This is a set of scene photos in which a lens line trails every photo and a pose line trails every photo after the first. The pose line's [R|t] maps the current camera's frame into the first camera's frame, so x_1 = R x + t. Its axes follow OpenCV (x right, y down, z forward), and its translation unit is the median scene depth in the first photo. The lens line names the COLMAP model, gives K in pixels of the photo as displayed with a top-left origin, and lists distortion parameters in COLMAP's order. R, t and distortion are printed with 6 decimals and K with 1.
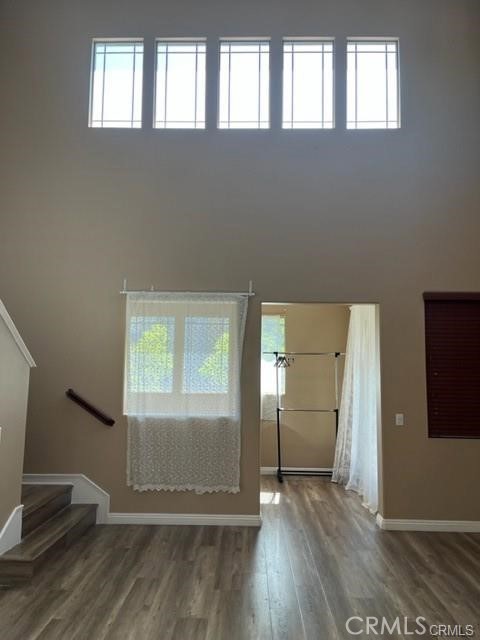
lens RADIAL K [[452.5, 0, 248.7], [0, 452.5, 319.8], [0, 0, 1]] dist [0.005525, -0.071481]
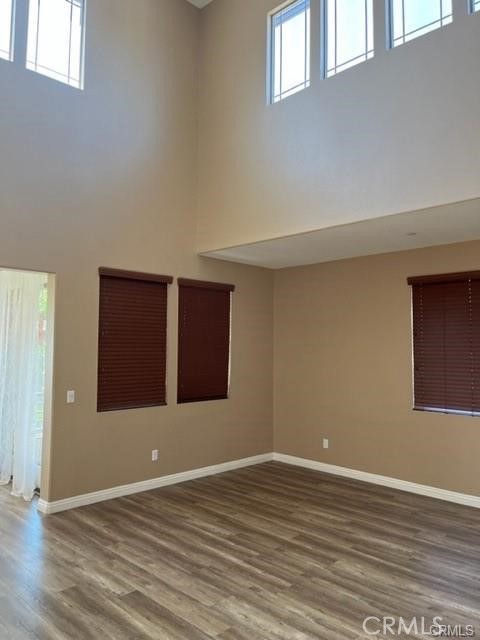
lens RADIAL K [[452.5, 0, 248.7], [0, 452.5, 319.8], [0, 0, 1]] dist [0.005525, -0.071481]
pose [[0.660832, 0.030201, 0.749926, -0.144182], [-0.079726, 0.996361, 0.030128, -0.001747], [-0.746287, -0.079699, 0.660835, 0.094969]]
